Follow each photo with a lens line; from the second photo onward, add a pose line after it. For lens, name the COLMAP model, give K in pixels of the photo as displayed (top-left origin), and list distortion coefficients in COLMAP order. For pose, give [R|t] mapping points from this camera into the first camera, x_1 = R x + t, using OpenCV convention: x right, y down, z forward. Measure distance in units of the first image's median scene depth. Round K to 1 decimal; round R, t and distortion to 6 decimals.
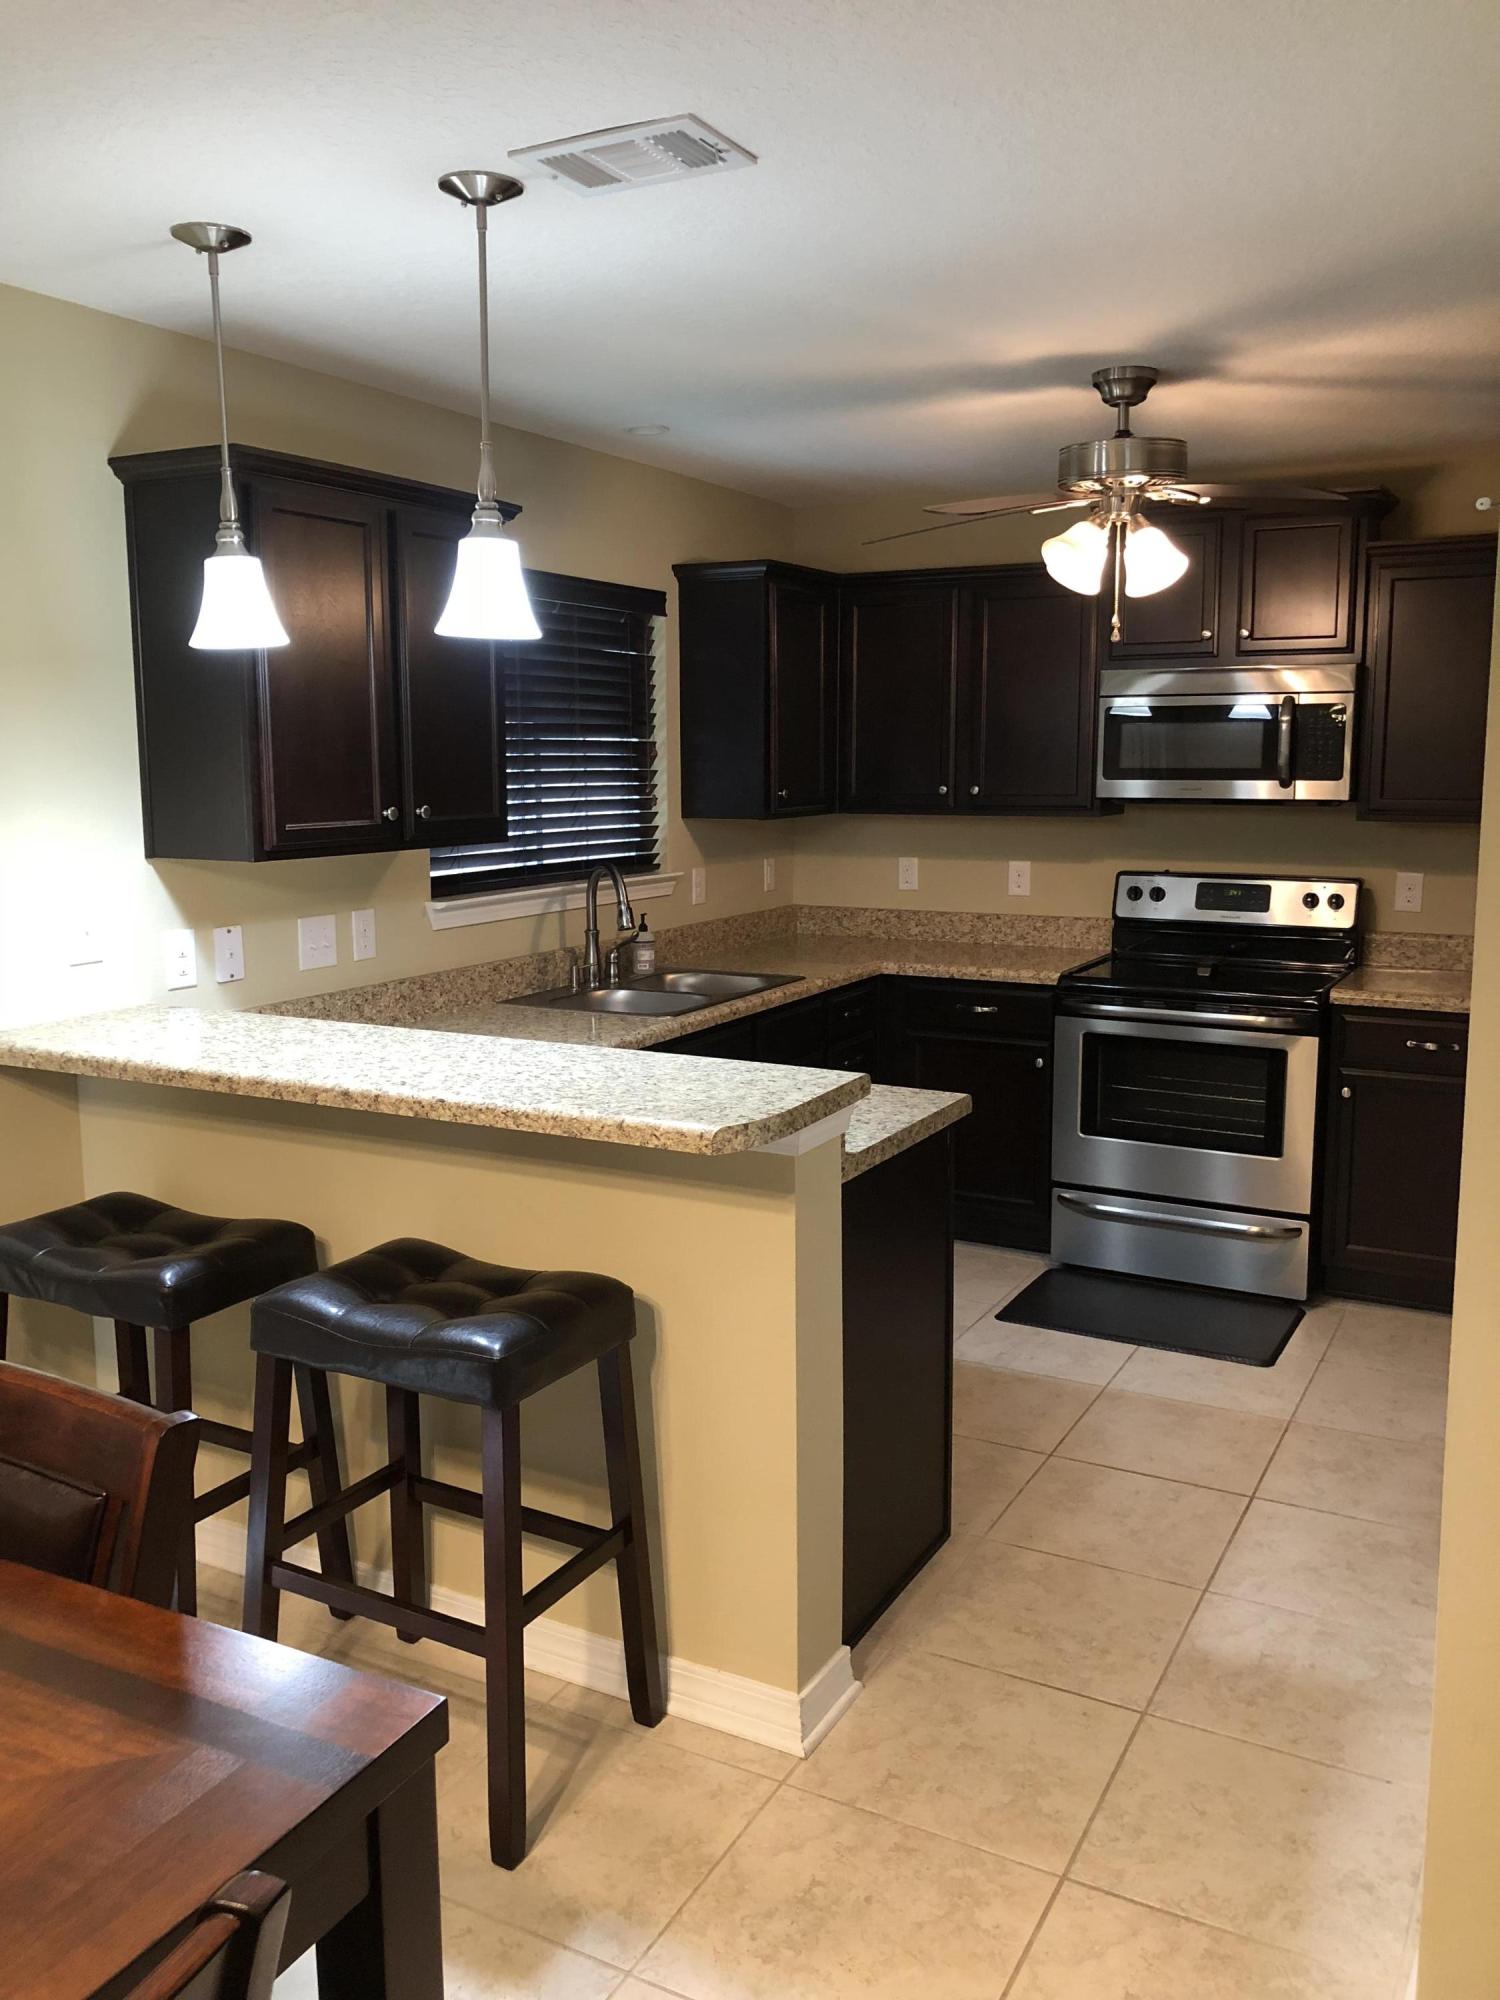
lens RADIAL K [[1627.2, 0, 744.5], [0, 1627.2, 986.6], [0, 0, 1]] dist [0.071951, -0.090138]
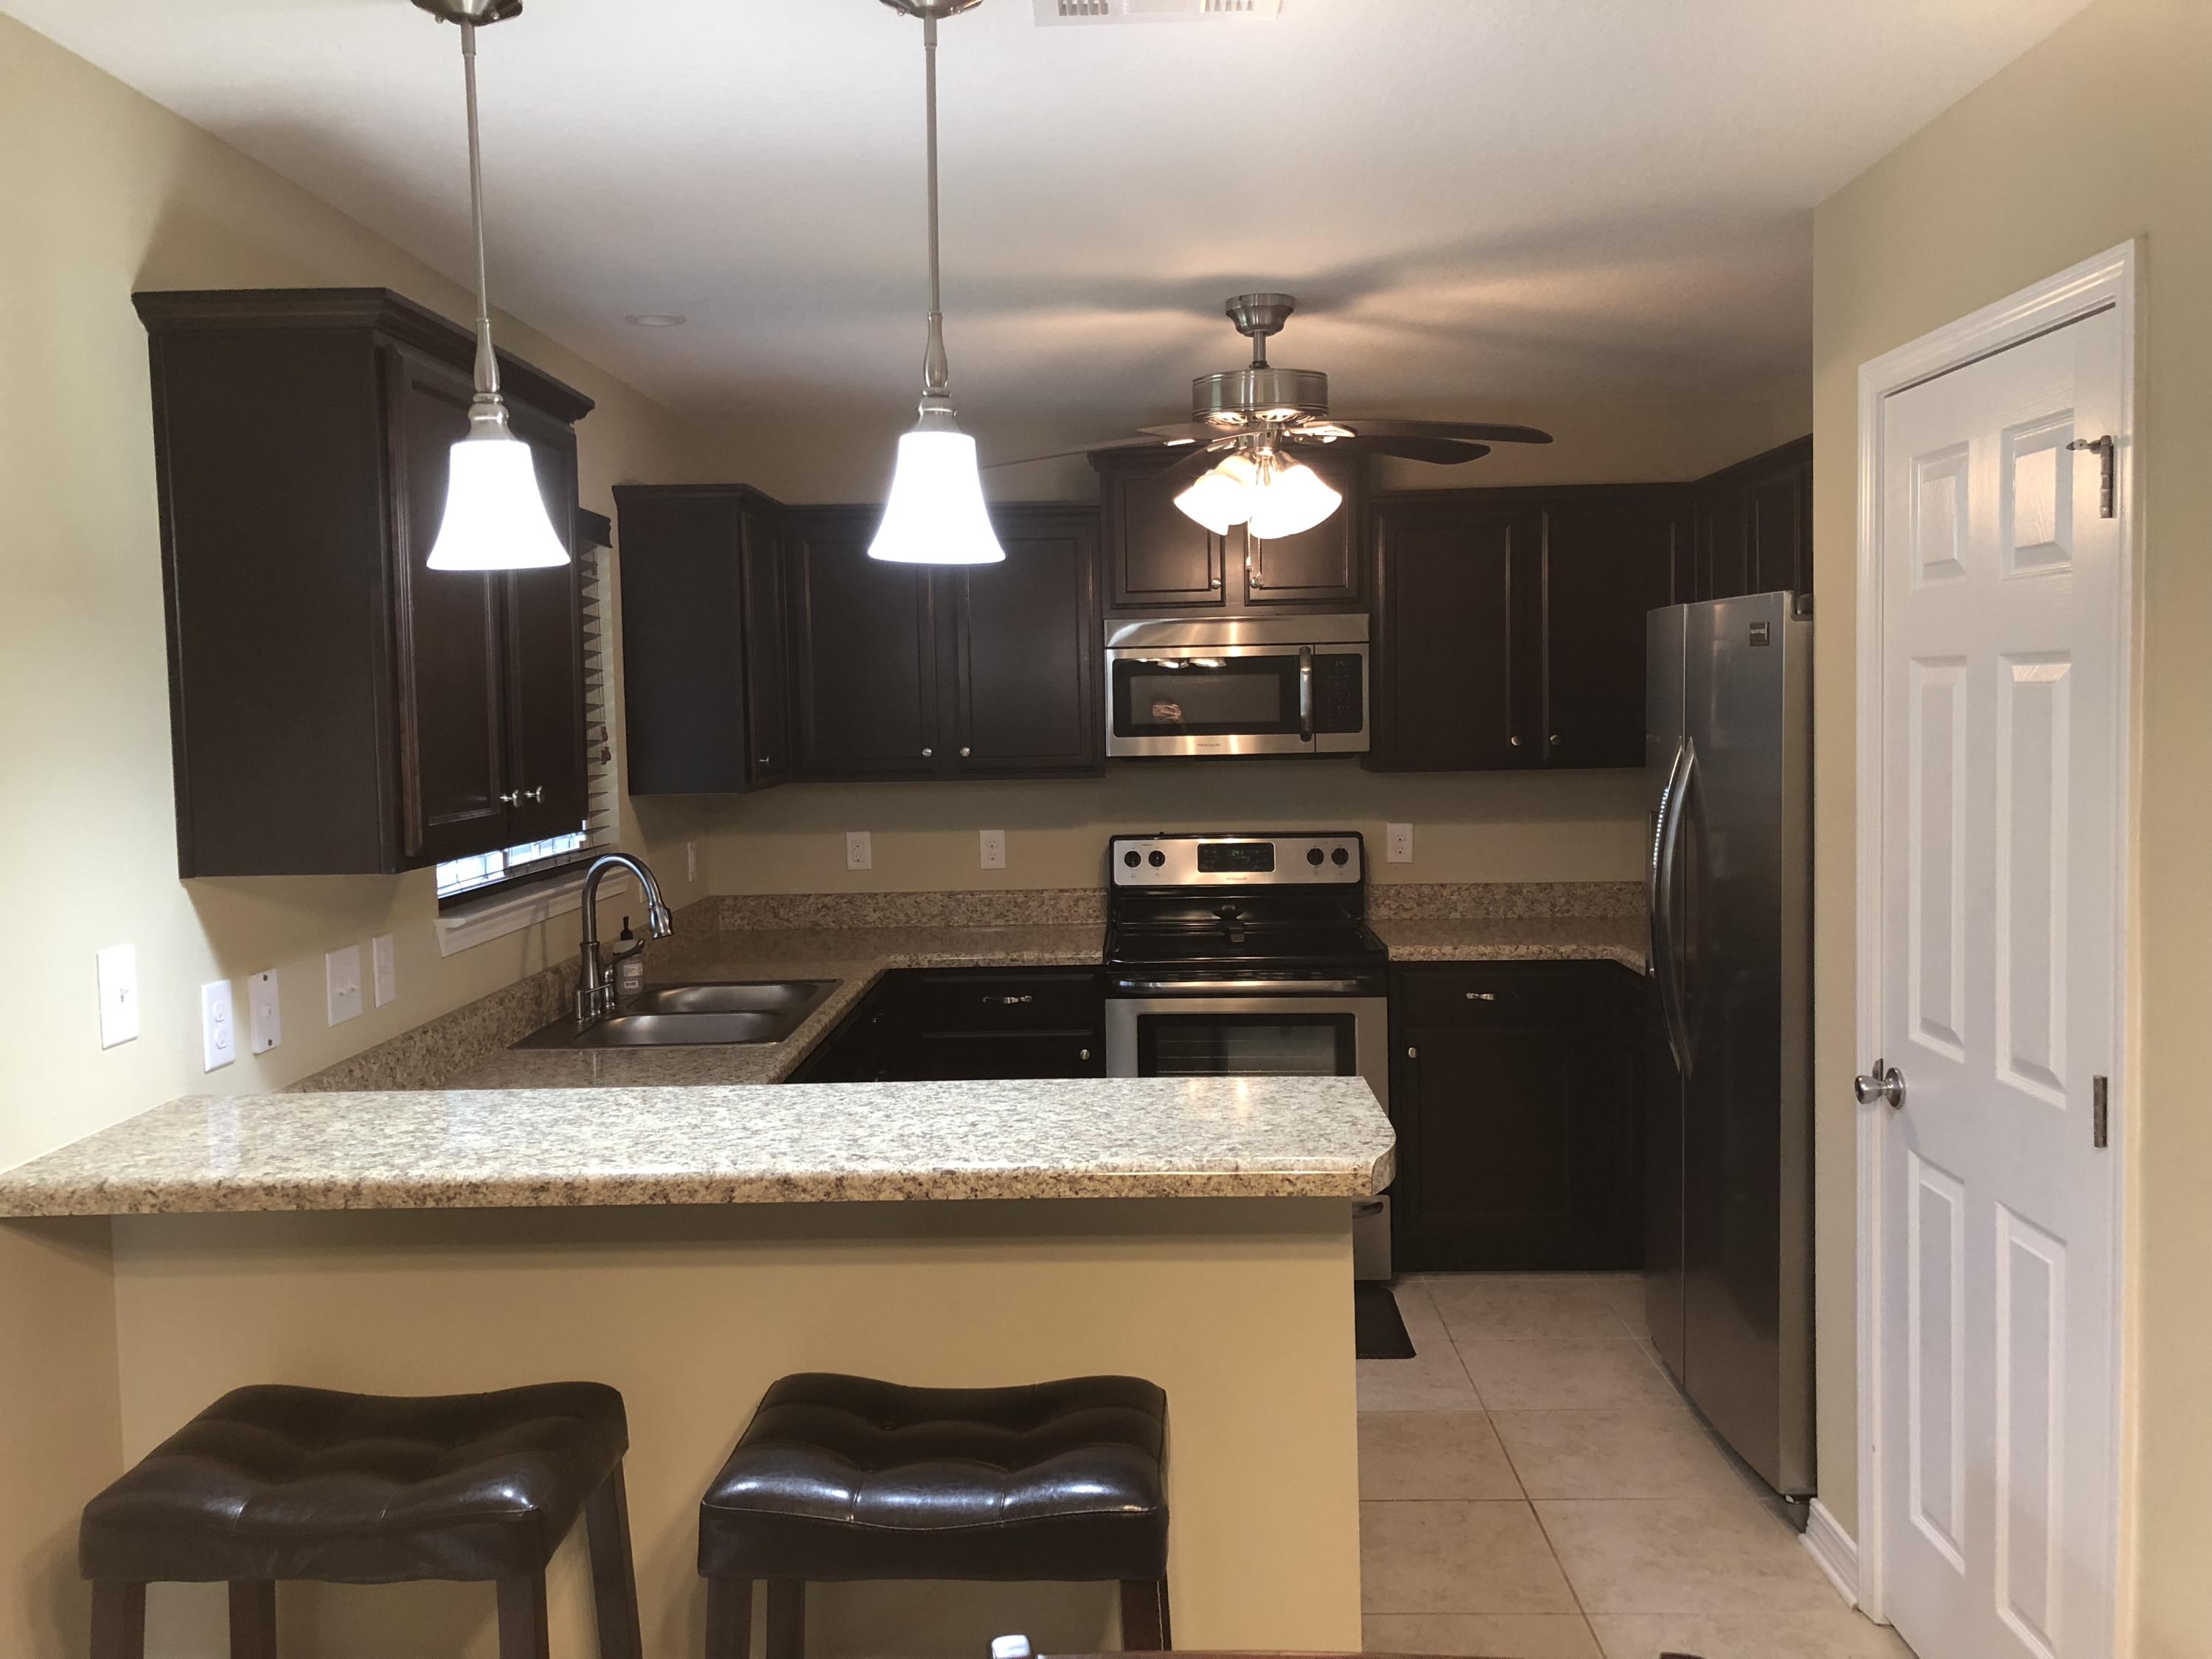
lens RADIAL K [[1799.7, 0, 1095.8], [0, 1799.7, 821.1], [0, 0, 1]] dist [0.071951, -0.090138]
pose [[0.894321, -0.043427, 0.445314, -0.321117], [0.080791, 0.994592, -0.065259, -0.019859], [-0.440072, 0.094339, 0.892993, 0.148699]]
